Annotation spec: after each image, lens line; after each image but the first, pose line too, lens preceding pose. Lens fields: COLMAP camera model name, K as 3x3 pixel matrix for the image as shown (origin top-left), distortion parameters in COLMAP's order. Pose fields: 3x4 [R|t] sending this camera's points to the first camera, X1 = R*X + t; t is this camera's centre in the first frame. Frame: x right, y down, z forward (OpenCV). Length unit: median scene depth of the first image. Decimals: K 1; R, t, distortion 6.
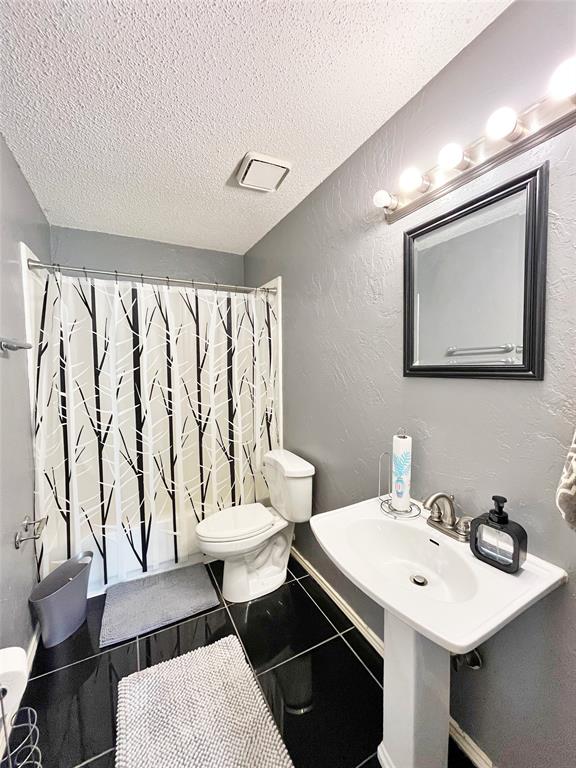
lens RADIAL K [[309.8, 0, 286.5], [0, 309.8, 383.3], [0, 0, 1]] dist [-0.003192, 0.000380]
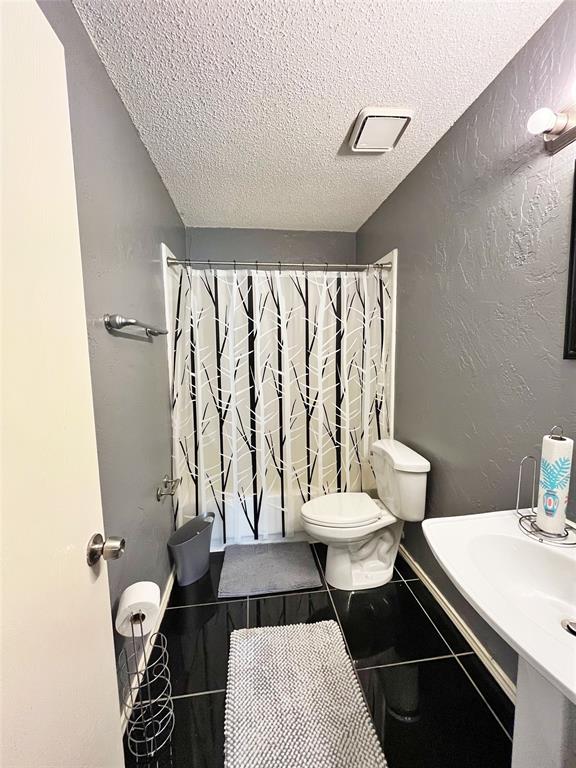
lens RADIAL K [[309.8, 0, 289.5], [0, 309.8, 382.7], [0, 0, 1]] dist [-0.003192, 0.000380]
pose [[0.940734, 0.030690, -0.337755, 0.004708], [-0.016227, 0.998830, 0.045561, 0.009501], [0.338758, -0.037380, 0.940131, 0.049150]]
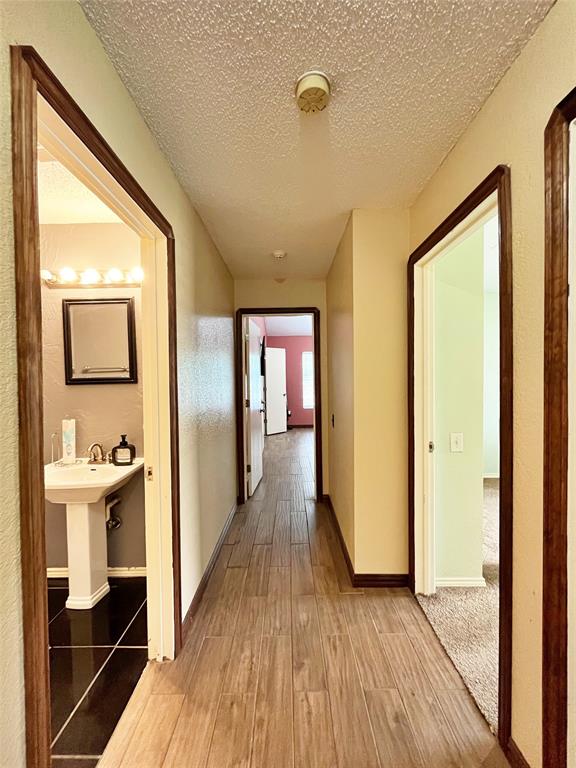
lens RADIAL K [[309.8, 0, 292.6], [0, 309.8, 386.1], [0, 0, 1]] dist [-0.003192, 0.000380]
pose [[0.448824, -0.017881, 0.893441, -0.403582], [0.061350, 0.998057, -0.010845, 0.057043], [-0.891512, 0.059680, 0.449049, -0.595464]]
